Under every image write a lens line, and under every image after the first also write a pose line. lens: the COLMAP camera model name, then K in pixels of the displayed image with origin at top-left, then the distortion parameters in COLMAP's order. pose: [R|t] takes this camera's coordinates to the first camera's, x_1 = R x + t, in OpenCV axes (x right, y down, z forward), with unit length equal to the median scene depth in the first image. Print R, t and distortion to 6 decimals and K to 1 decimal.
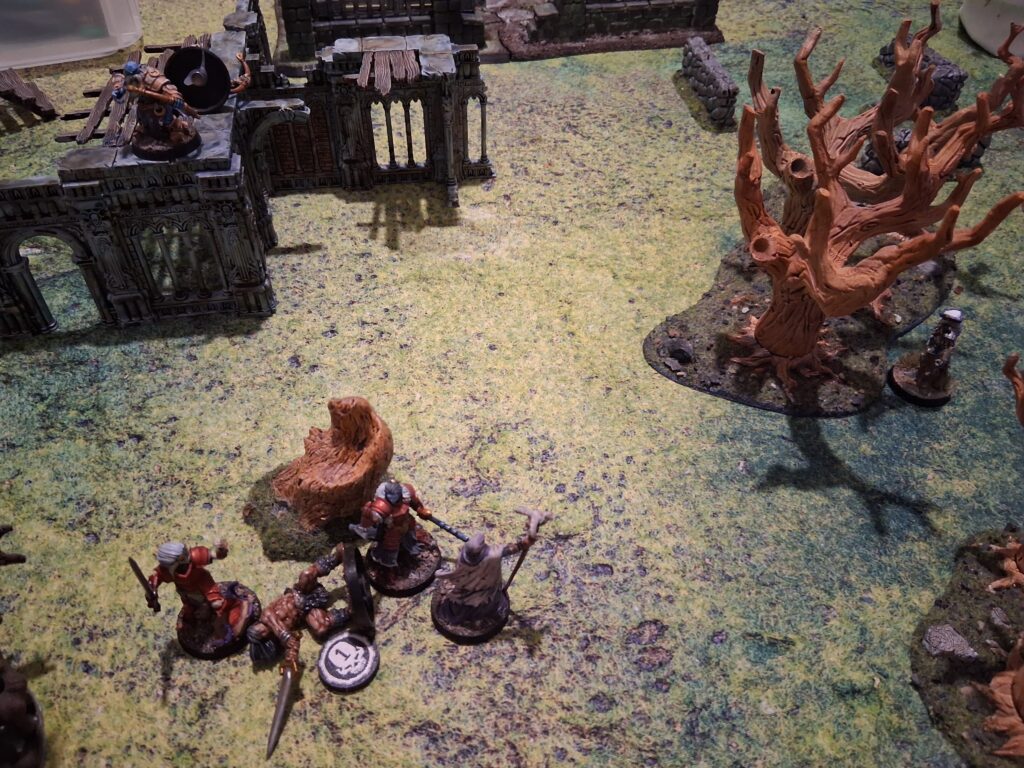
lens RADIAL K [[792.6, 0, 510.9], [0, 792.6, 381.6], [0, 0, 1]] dist [0.124235, -0.243634]
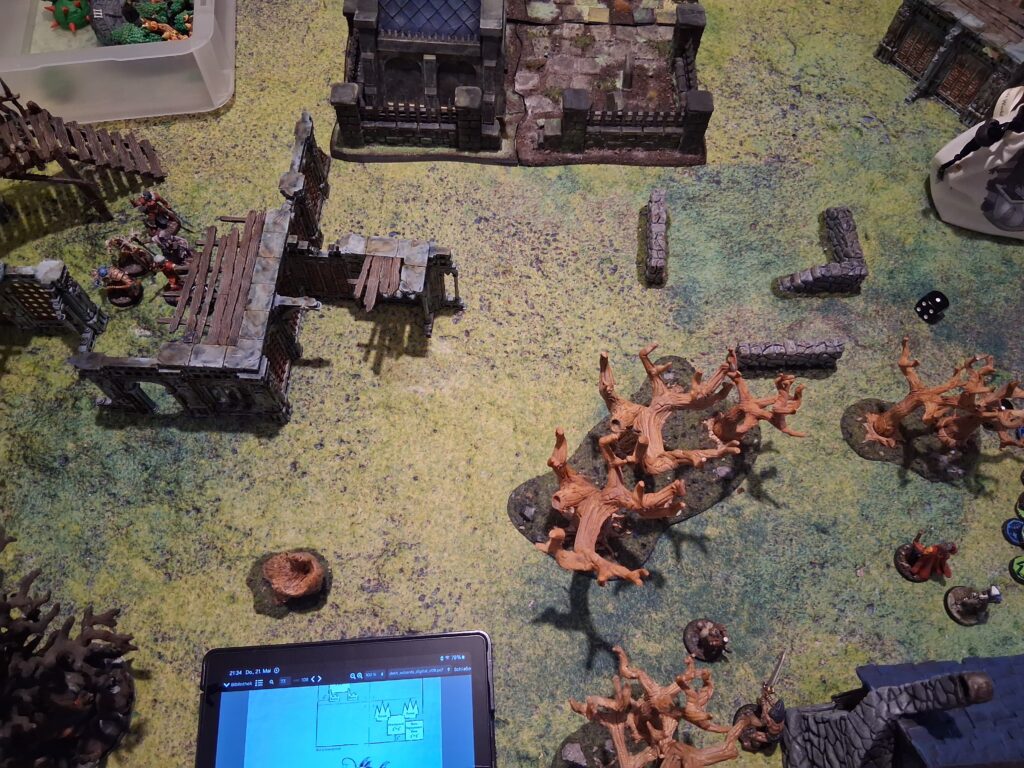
lens RADIAL K [[792.6, 0, 514.8], [0, 792.6, 377.1], [0, 0, 1]] dist [0.124235, -0.243634]
pose [[0.974903, 0.203291, -0.090761, 0.323505], [-0.164369, 0.932206, 0.322451, -0.921093], [0.150159, -0.299440, 0.942225, -0.477496]]
